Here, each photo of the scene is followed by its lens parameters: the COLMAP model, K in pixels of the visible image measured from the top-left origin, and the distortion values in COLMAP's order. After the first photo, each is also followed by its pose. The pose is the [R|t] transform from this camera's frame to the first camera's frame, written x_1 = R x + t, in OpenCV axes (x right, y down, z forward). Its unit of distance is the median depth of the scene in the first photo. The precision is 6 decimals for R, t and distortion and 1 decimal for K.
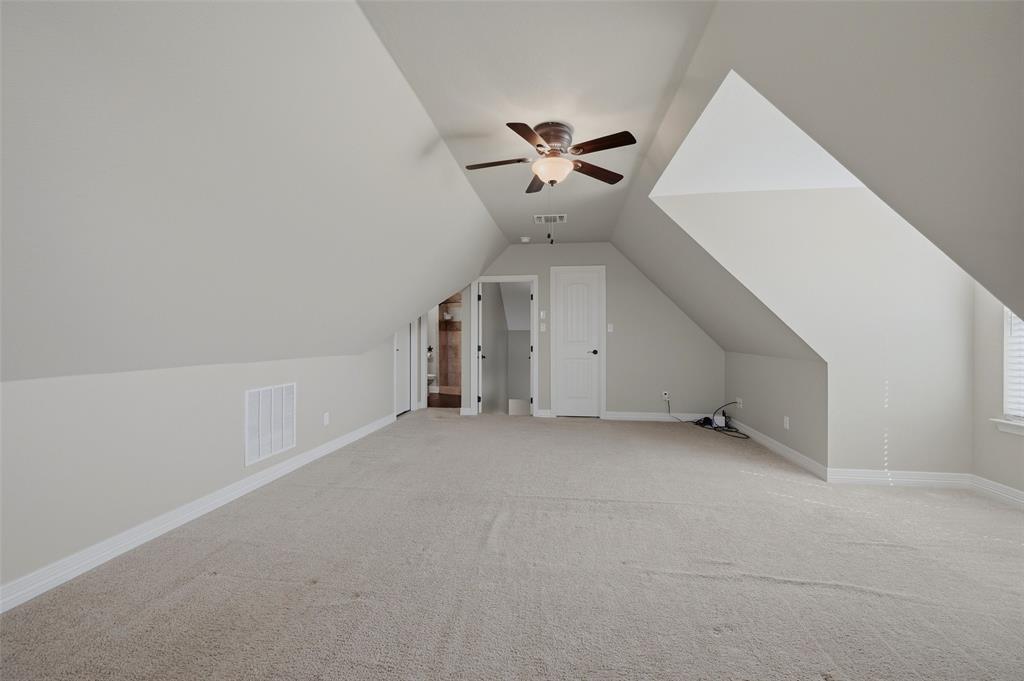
lens RADIAL K [[420.4, 0, 512.5], [0, 420.4, 339.5], [0, 0, 1]] dist [0.000707, 0.000069]
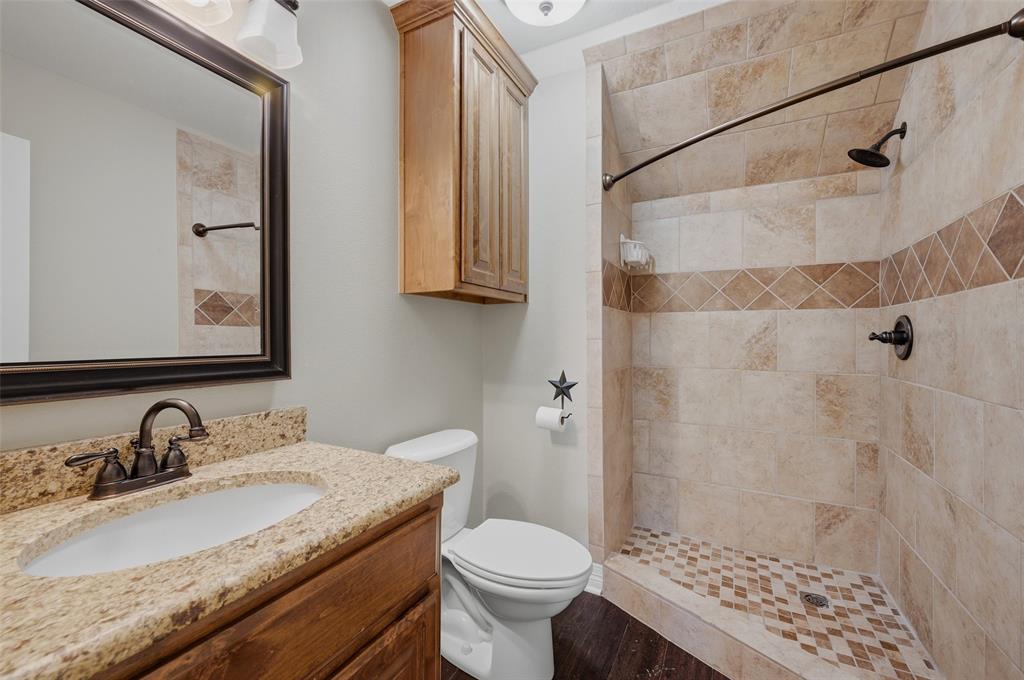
lens RADIAL K [[420.4, 0, 511.1], [0, 420.4, 338.3], [0, 0, 1]] dist [0.000707, 0.000069]
pose [[0.942561, 0.001640, -0.334030, -0.140355], [-0.001971, 0.999998, -0.000652, -0.003115], [0.334029, 0.001273, 0.942562, 0.742841]]
